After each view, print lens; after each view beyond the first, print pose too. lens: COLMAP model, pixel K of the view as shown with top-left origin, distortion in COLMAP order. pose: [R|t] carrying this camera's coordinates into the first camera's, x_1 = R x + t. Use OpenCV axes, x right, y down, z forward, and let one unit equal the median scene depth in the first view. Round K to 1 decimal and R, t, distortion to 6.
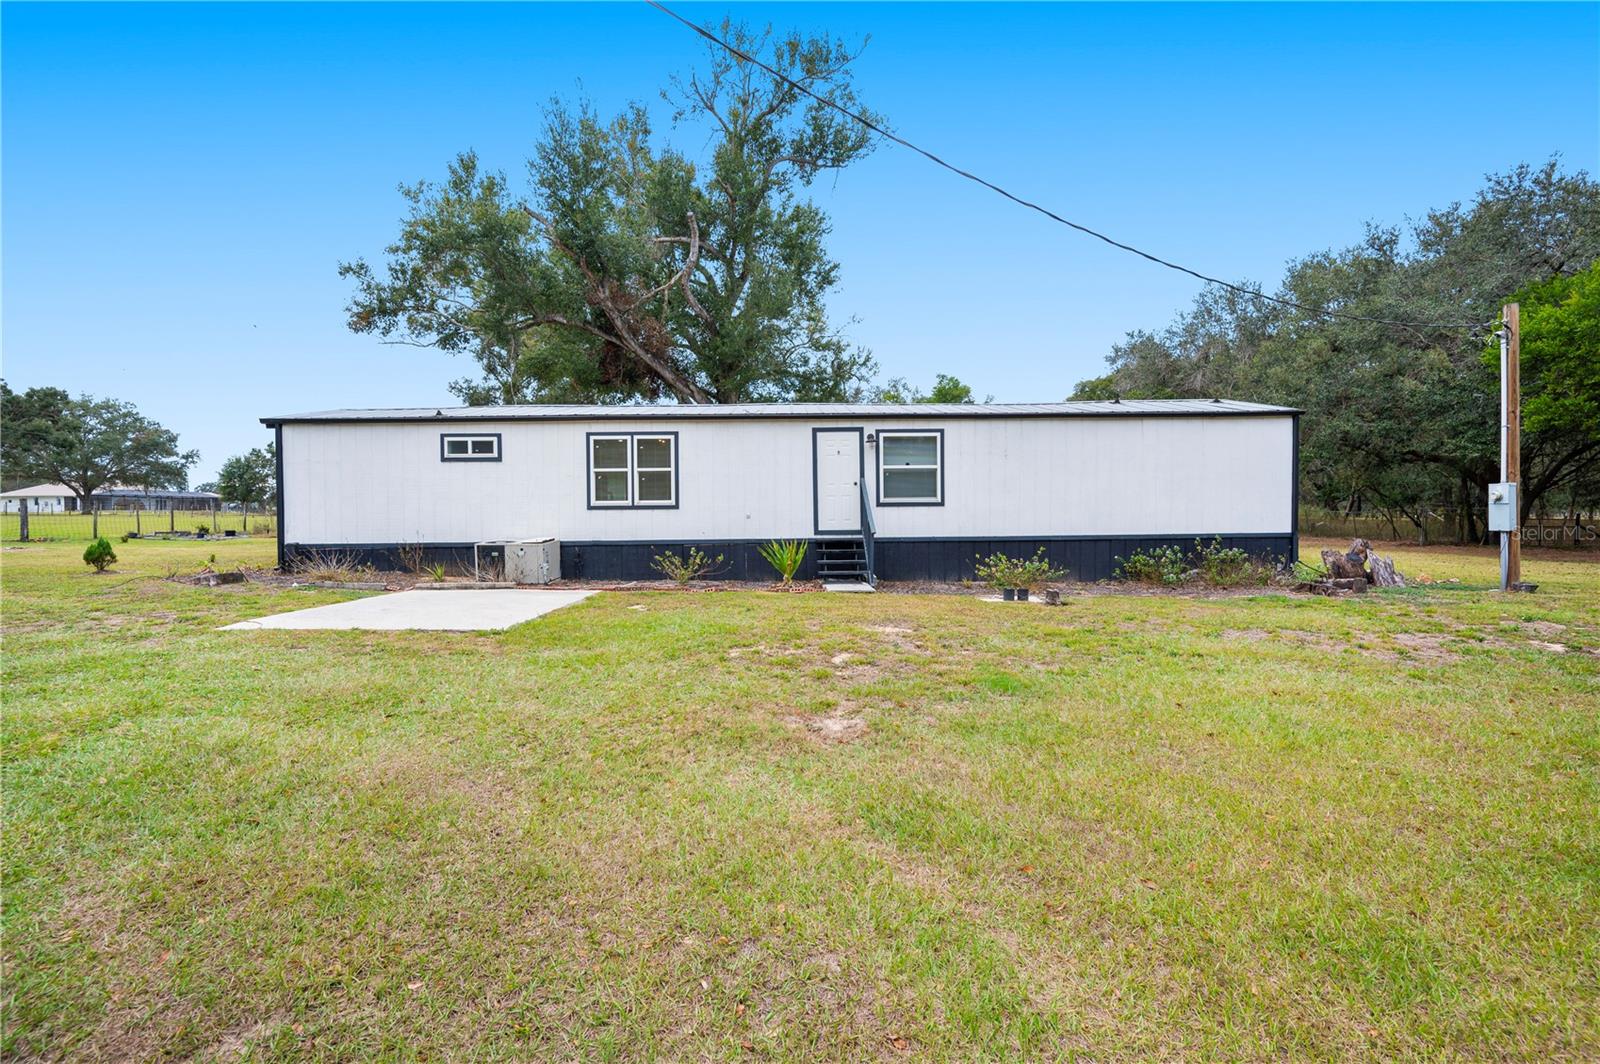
lens RADIAL K [[659.3, 0, 800.0], [0, 659.3, 532.0], [0, 0, 1]] dist [-0.002060, -0.000054]
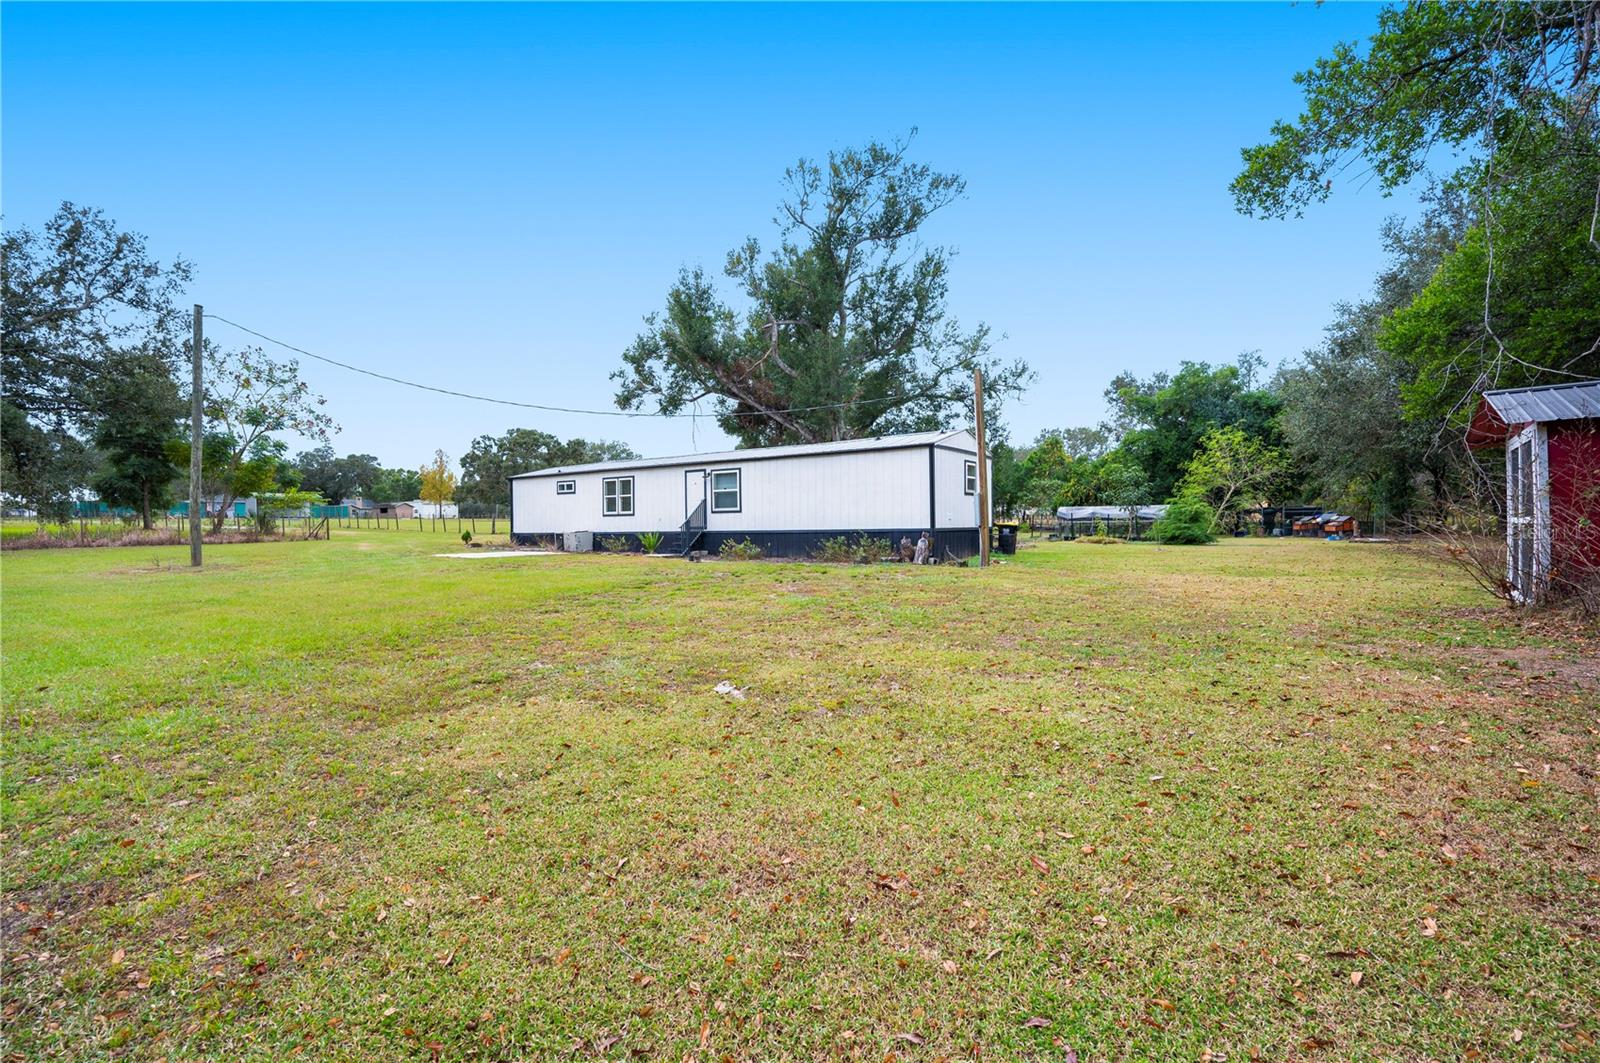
lens RADIAL K [[735.0, 0, 800.0], [0, 735.0, 531.5], [0, 0, 1]] dist [0.000870, 0.000042]
pose [[0.813156, 0.003044, -0.582037, 1.456092], [-0.008742, 0.999937, -0.006984, 0.021812], [0.581979, 0.010767, 0.813132, -0.461747]]
